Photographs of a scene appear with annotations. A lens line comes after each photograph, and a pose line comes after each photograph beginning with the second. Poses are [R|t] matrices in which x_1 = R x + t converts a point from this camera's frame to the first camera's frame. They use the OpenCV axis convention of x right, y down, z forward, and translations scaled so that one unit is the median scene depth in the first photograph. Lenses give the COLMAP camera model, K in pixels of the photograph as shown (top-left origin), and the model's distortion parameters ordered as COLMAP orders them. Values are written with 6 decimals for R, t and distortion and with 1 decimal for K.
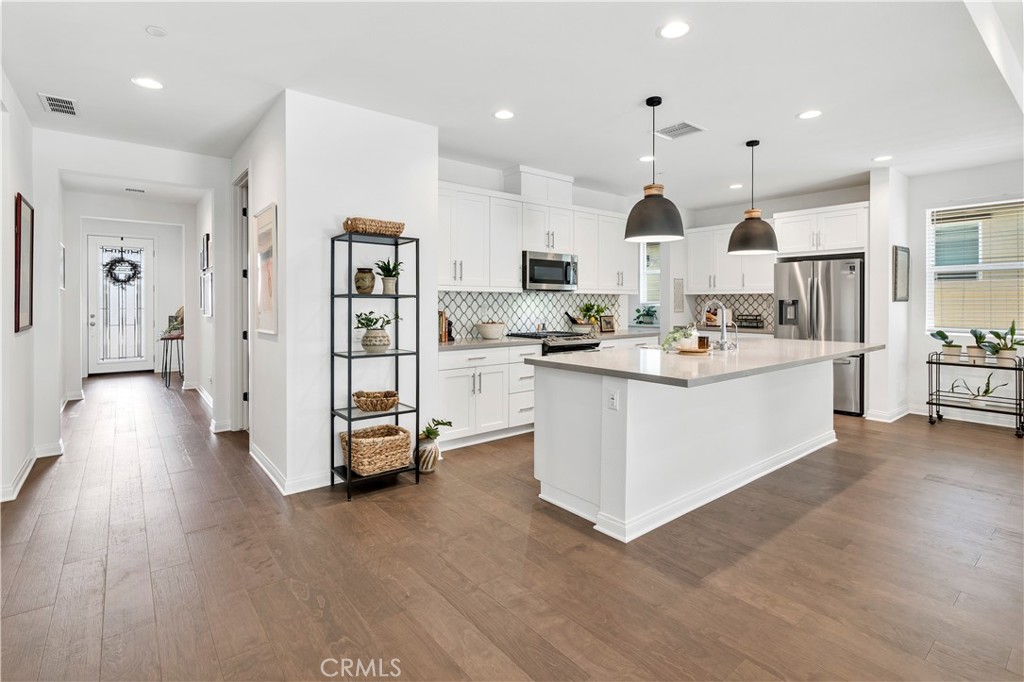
lens RADIAL K [[481.6, 0, 519.4], [0, 481.6, 303.0], [0, 0, 1]] dist [-0.000884, 0.000182]
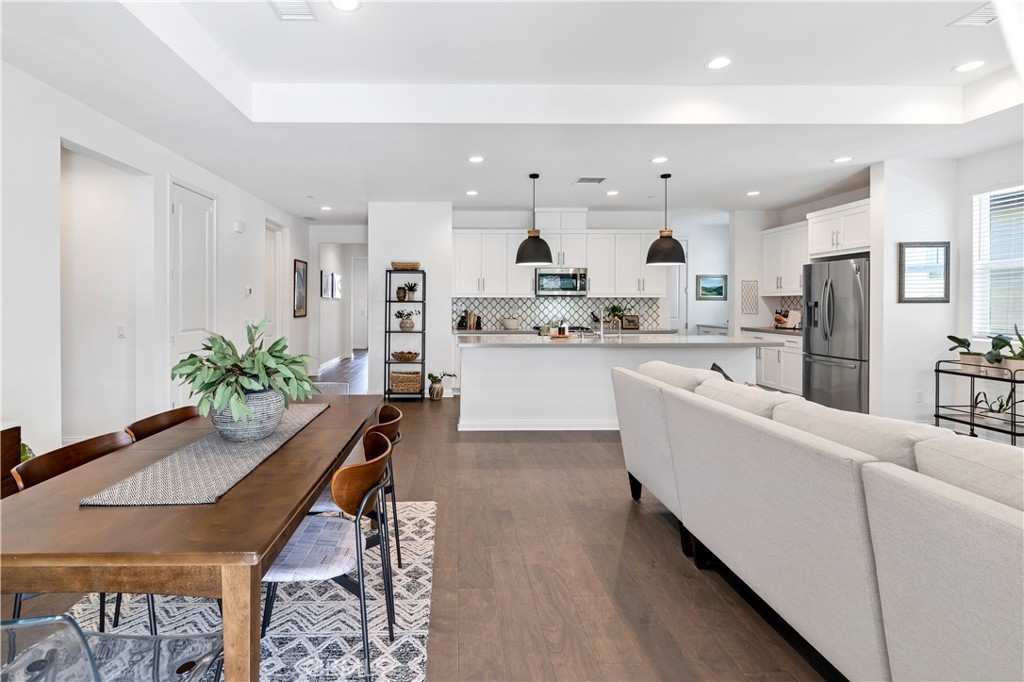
lens RADIAL K [[498.5, 0, 484.9], [0, 498.5, 309.8], [0, 0, 1]] dist [0.001331, -0.000292]
pose [[0.798584, 0.004942, -0.601863, 0.776053], [0.001401, 0.999948, 0.010070, -0.001131], [0.601882, -0.008885, 0.798536, -0.262893]]
